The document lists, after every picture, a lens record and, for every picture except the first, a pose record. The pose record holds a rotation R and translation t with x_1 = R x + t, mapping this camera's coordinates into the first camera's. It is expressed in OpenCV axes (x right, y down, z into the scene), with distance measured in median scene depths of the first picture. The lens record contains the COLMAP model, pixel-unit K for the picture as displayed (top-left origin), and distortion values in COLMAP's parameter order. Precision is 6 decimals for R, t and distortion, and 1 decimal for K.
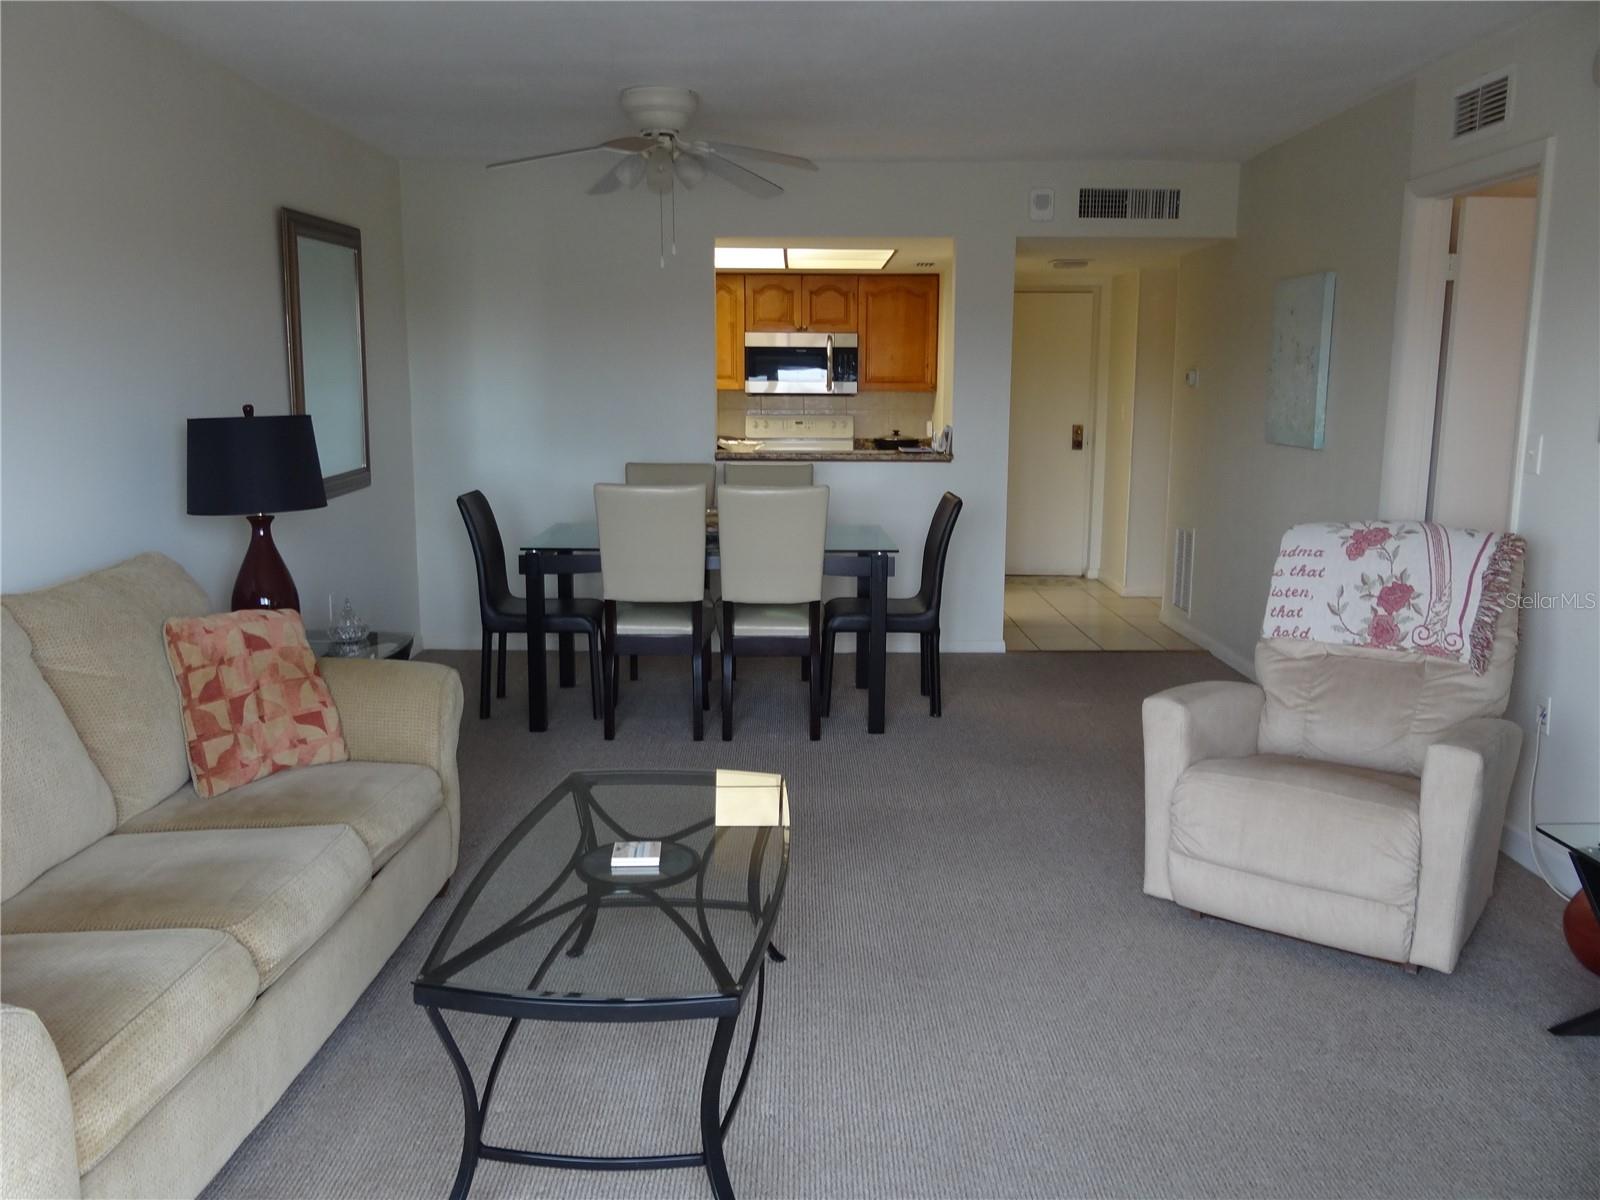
lens RADIAL K [[1275.0, 0, 800.0], [0, 1275.0, 600.0], [0, 0, 1]] dist [-0.010775, -0.003837]
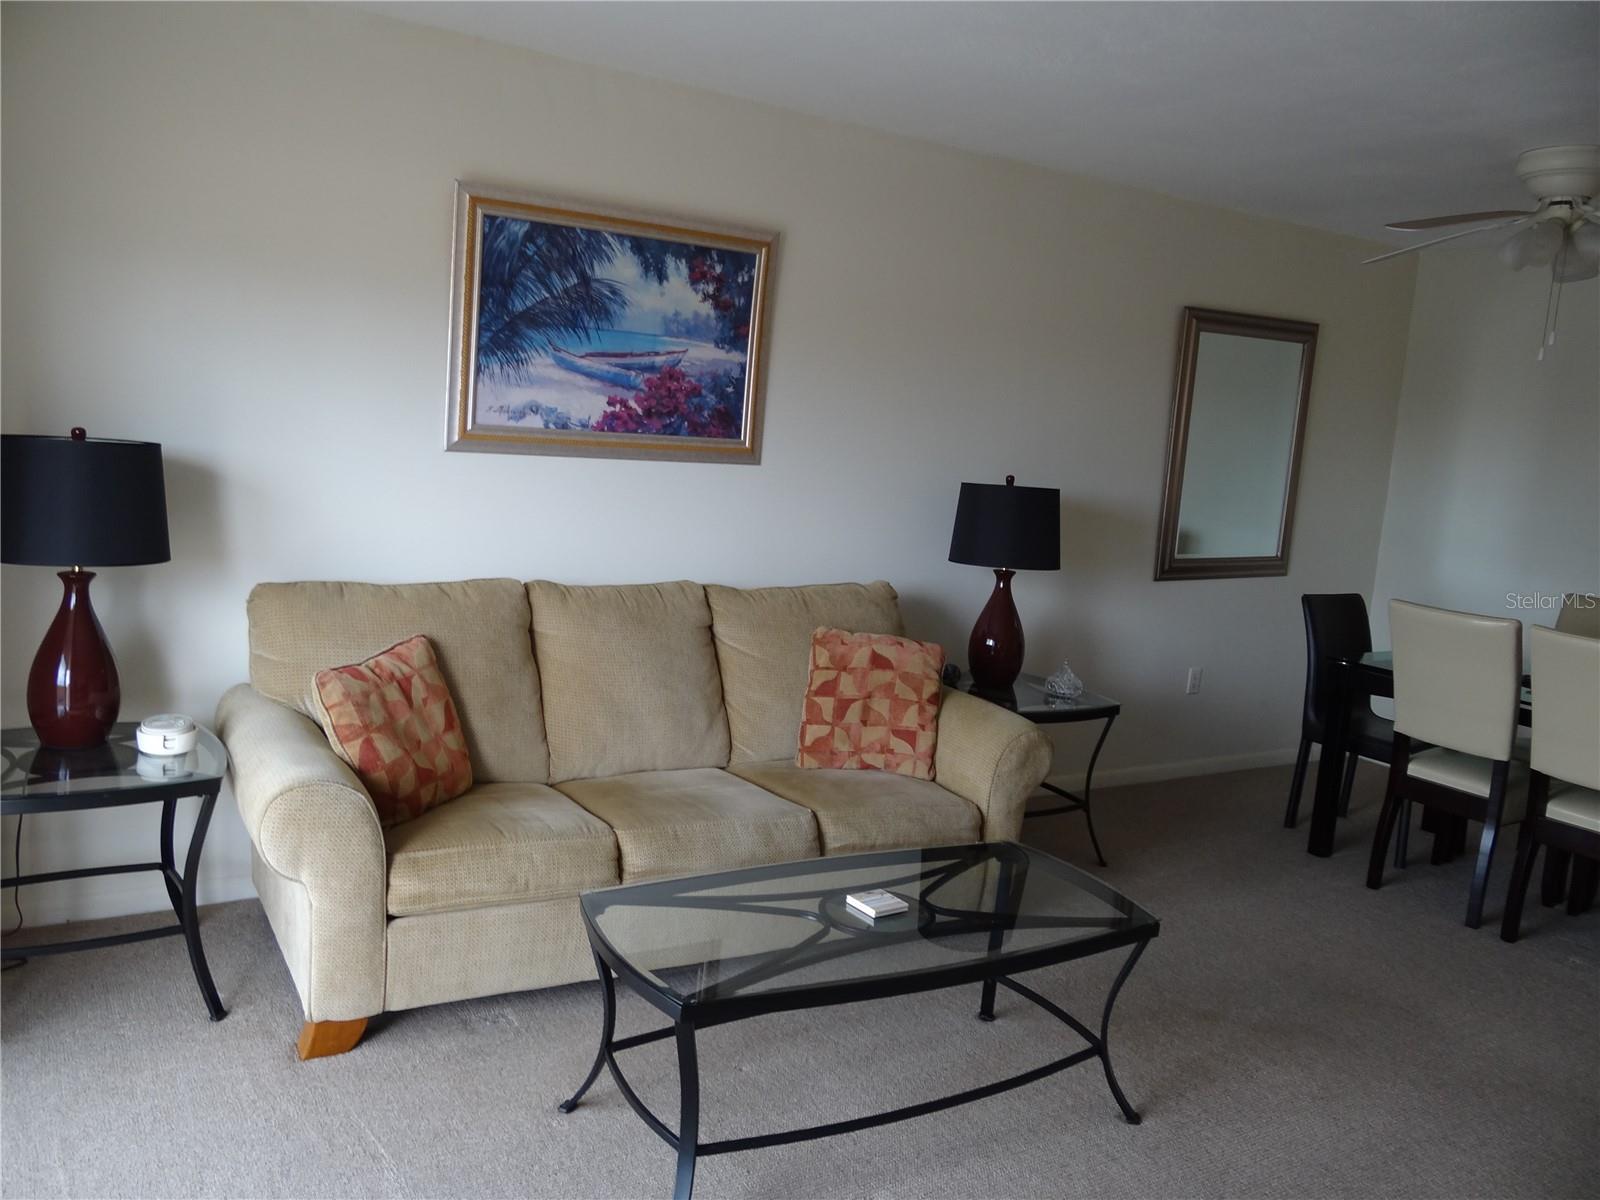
lens RADIAL K [[1250.1, 0, 791.2], [0, 1250.1, 591.6], [0, 0, 1]] dist [0.005879, 0.000676]
pose [[0.534972, 0.152037, -0.831077, 0.490268], [-0.214497, 0.975887, 0.040455, -0.059615], [0.817188, 0.156621, 0.554684, 0.242871]]
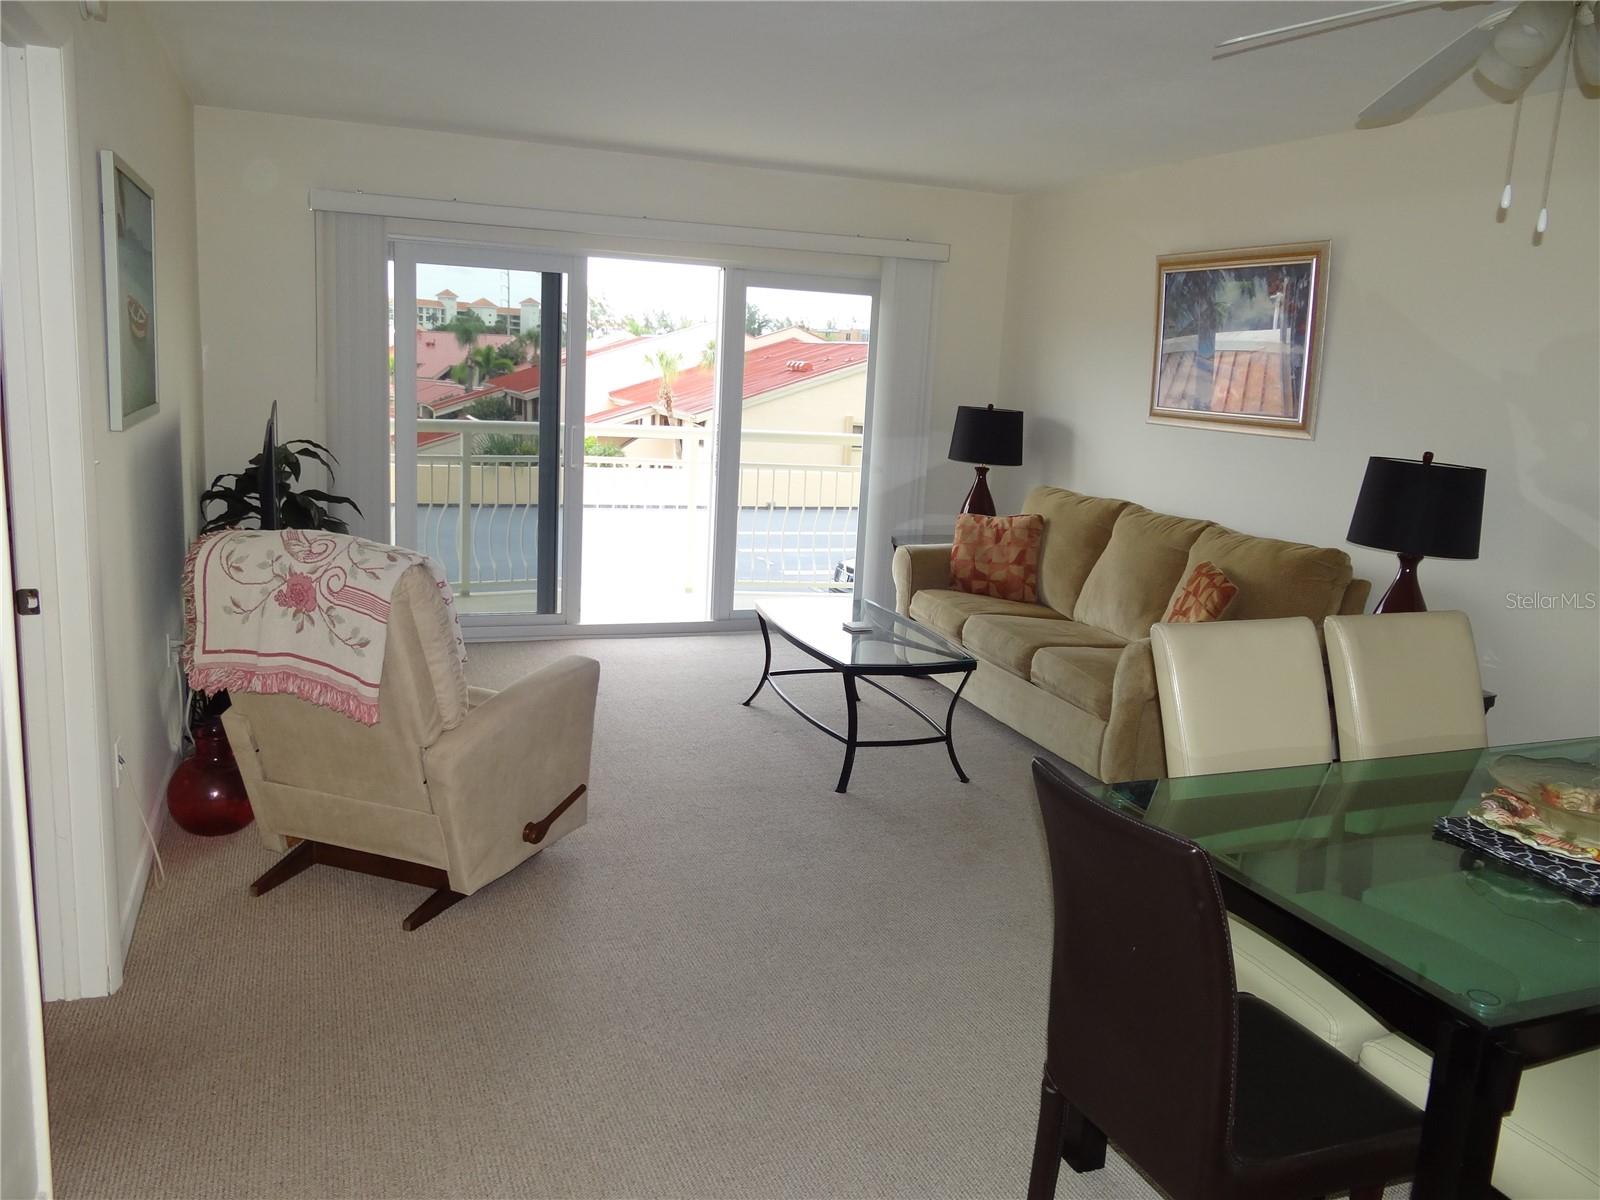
lens RADIAL K [[1266.3, 0, 800.0], [0, 1266.3, 600.0], [0, 0, 1]] dist [0.002034, -0.002532]
pose [[-0.926245, 0.001128, -0.376920, 0.519648], [-0.134895, 0.932769, 0.334282, -0.366379], [0.351957, 0.360472, -0.863821, 2.024527]]
